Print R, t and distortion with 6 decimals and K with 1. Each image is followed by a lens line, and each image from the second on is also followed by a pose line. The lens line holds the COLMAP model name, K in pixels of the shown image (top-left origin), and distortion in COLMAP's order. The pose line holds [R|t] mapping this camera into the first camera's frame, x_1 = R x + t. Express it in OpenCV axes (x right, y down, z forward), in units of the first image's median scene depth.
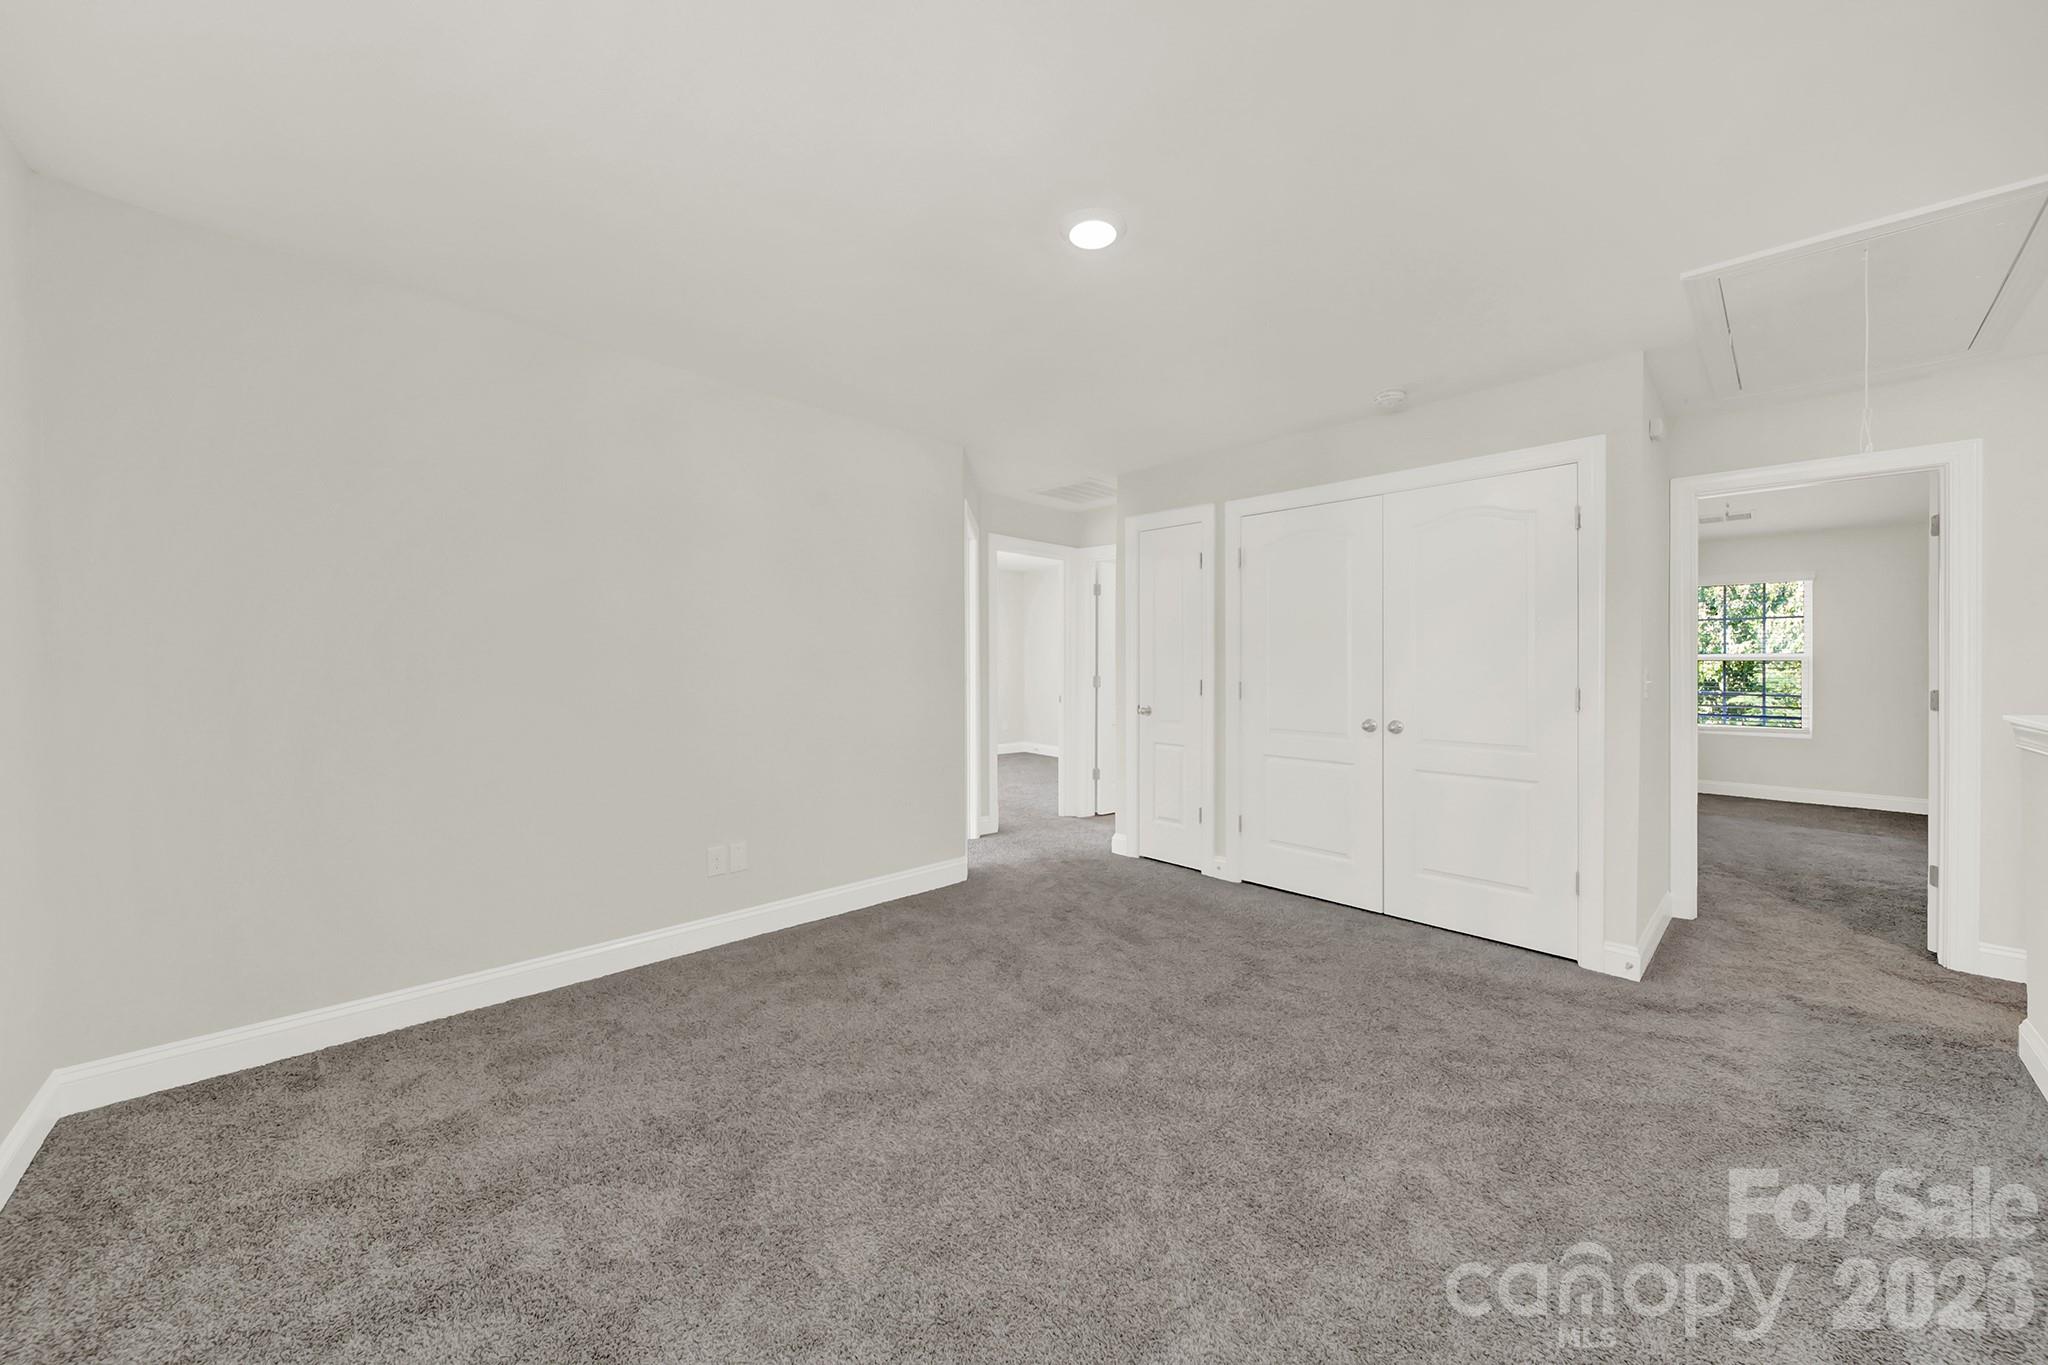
lens RADIAL K [[740.0, 0, 1032.3], [0, 740.0, 659.5], [0, 0, 1]] dist [0.004841, -0.002362]
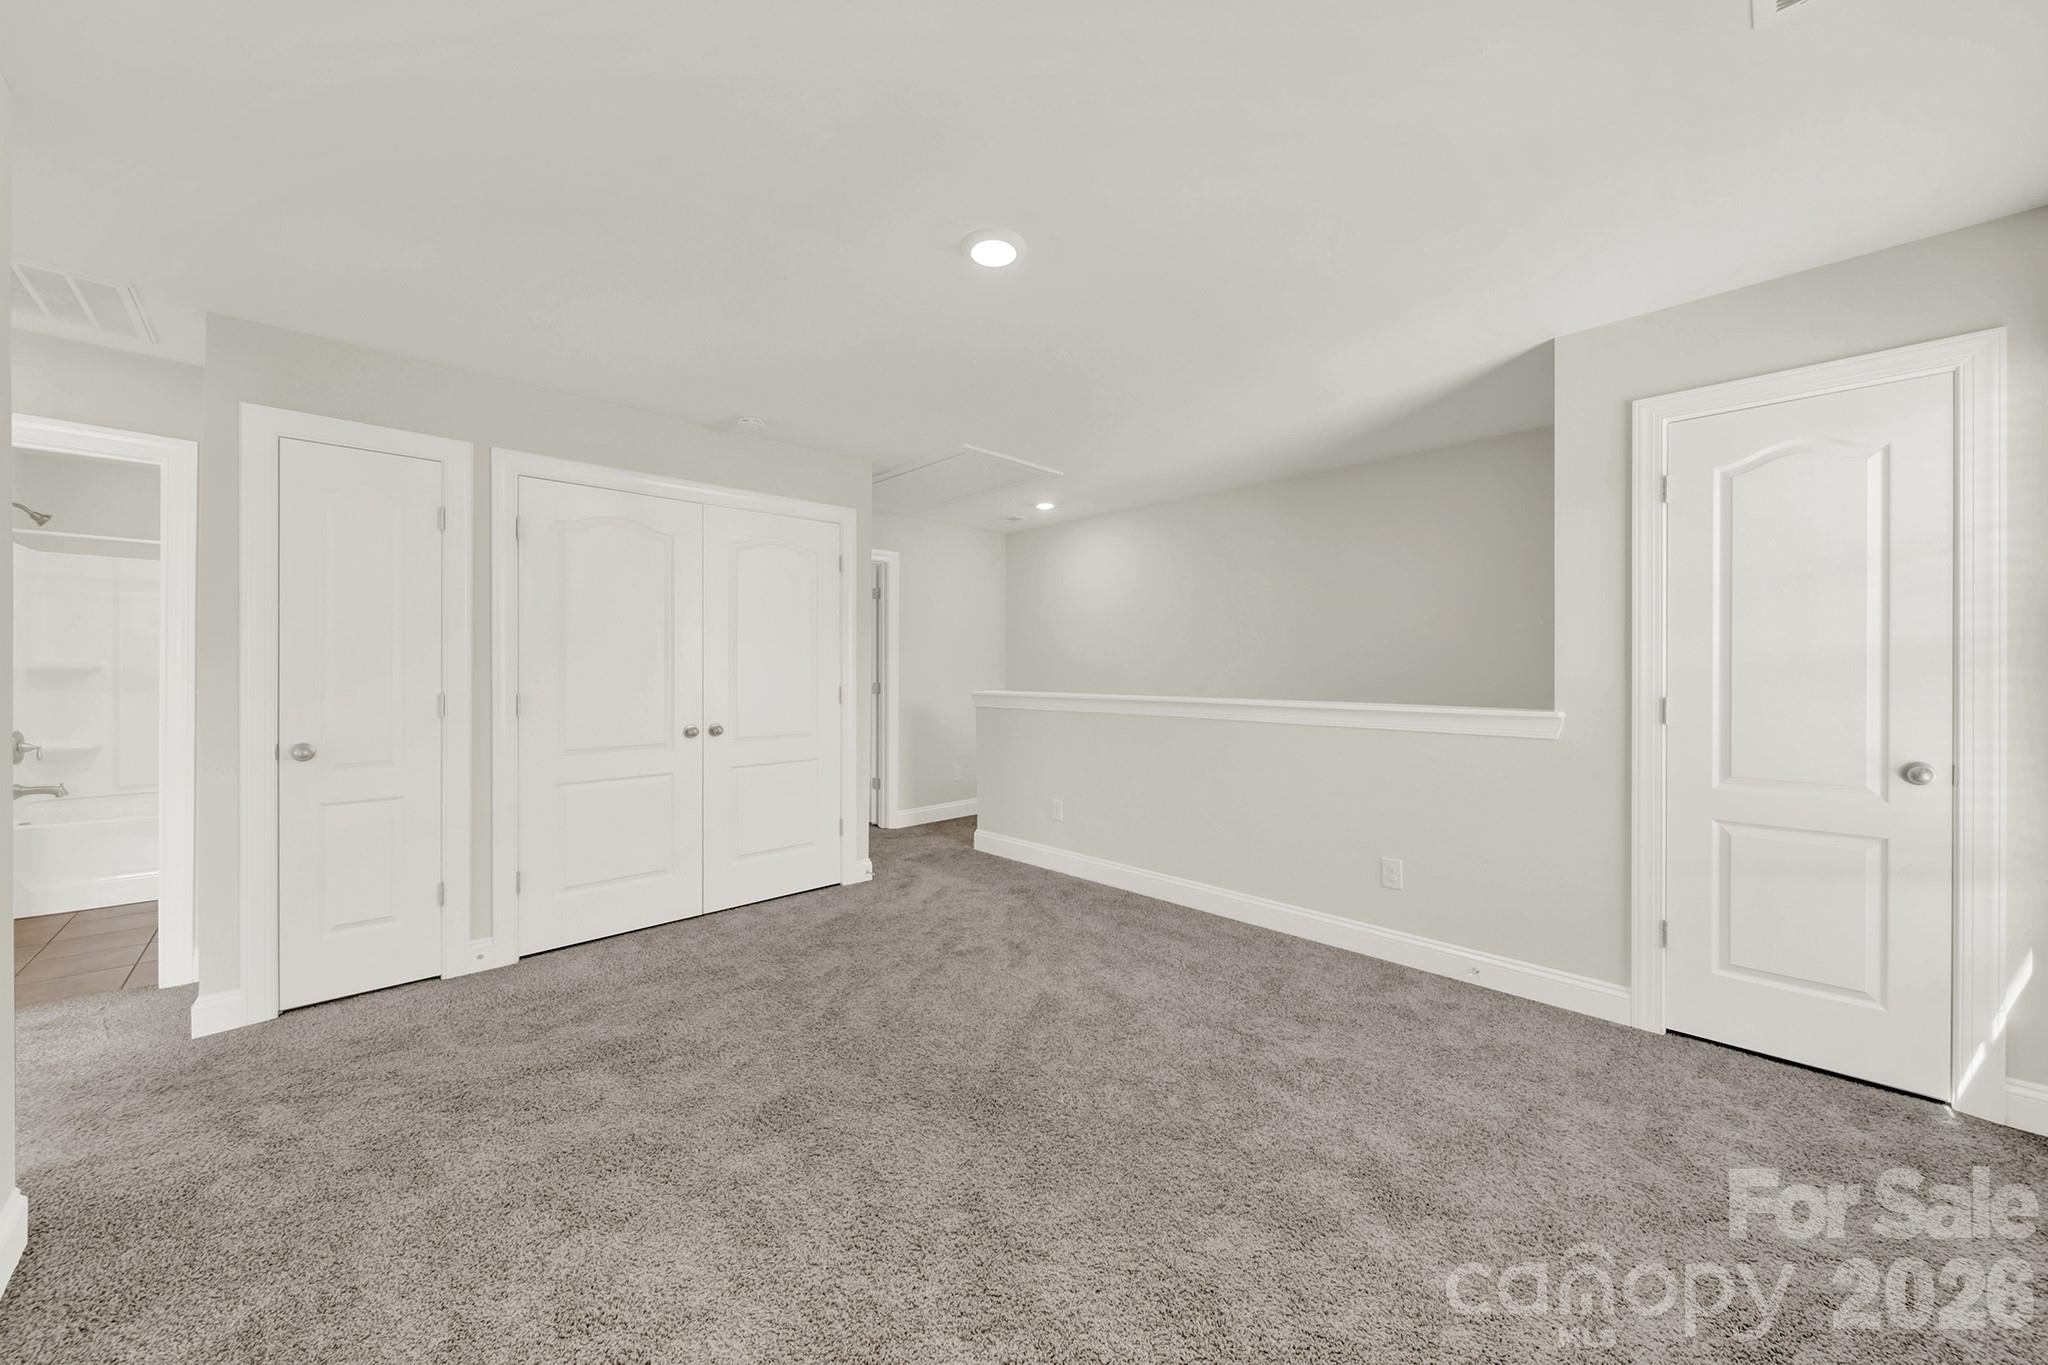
lens RADIAL K [[740.0, 0, 1029.3], [0, 740.0, 664.3], [0, 0, 1]] dist [0.004841, -0.002362]
pose [[-0.002978, -0.003140, 0.999991, -0.545204], [-0.000092, 0.999995, 0.003140, -0.003406], [-0.999996, -0.000083, -0.002979, 0.555373]]
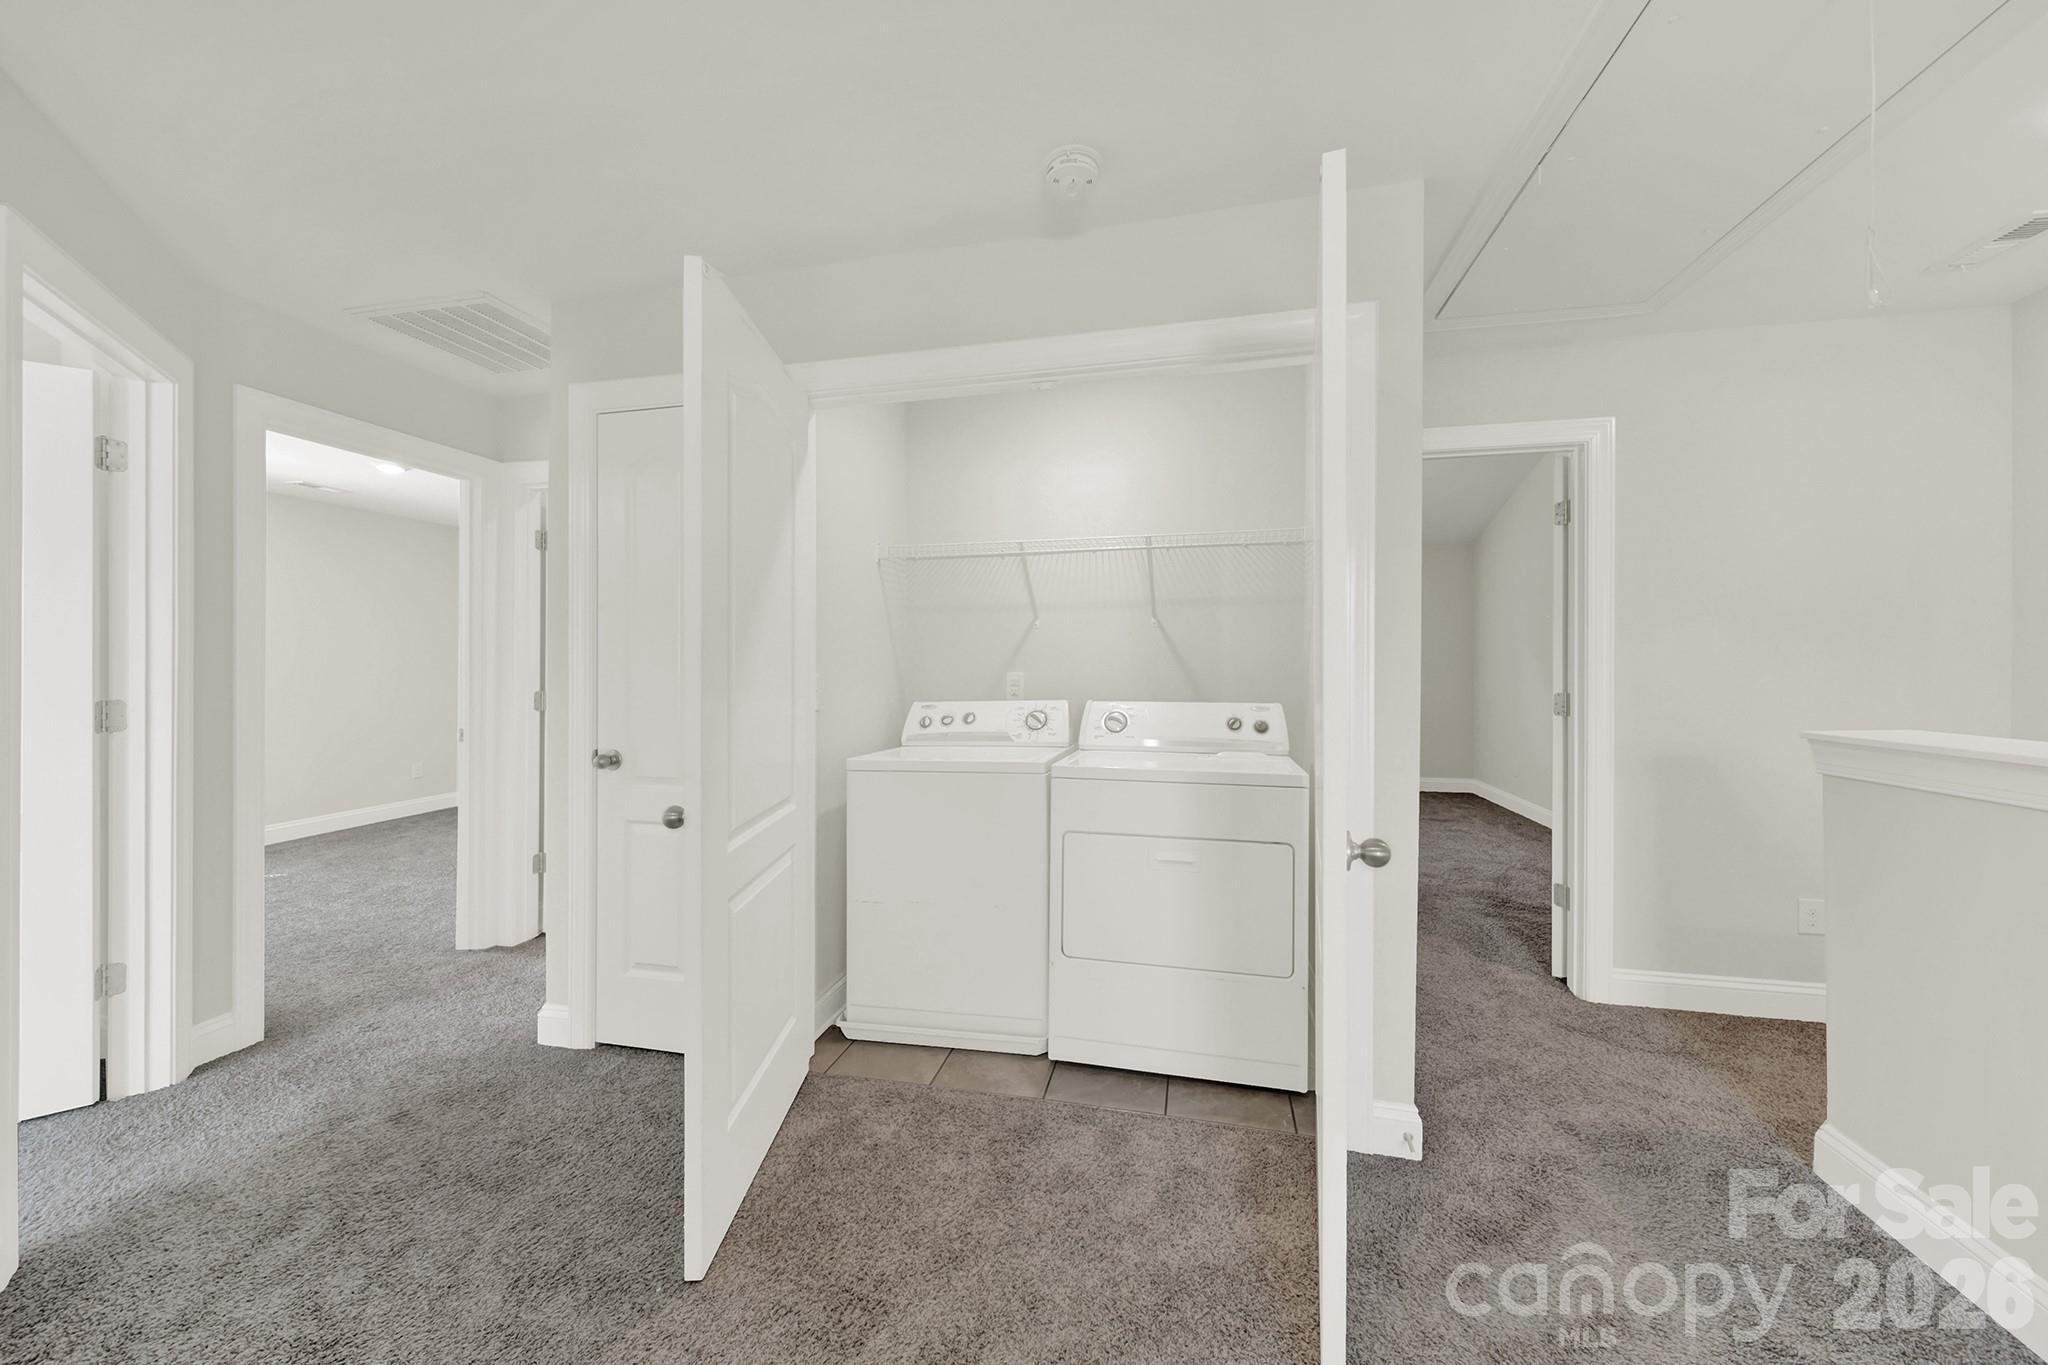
lens RADIAL K [[740.0, 0, 1032.3], [0, 740.0, 655.8], [0, 0, 1]] dist [0.004841, -0.002362]
pose [[0.835320, 0.001994, 0.549760, 0.148579], [0.003198, 0.999959, -0.008486, 0.001804], [-0.549754, 0.008847, 0.835280, 0.522613]]
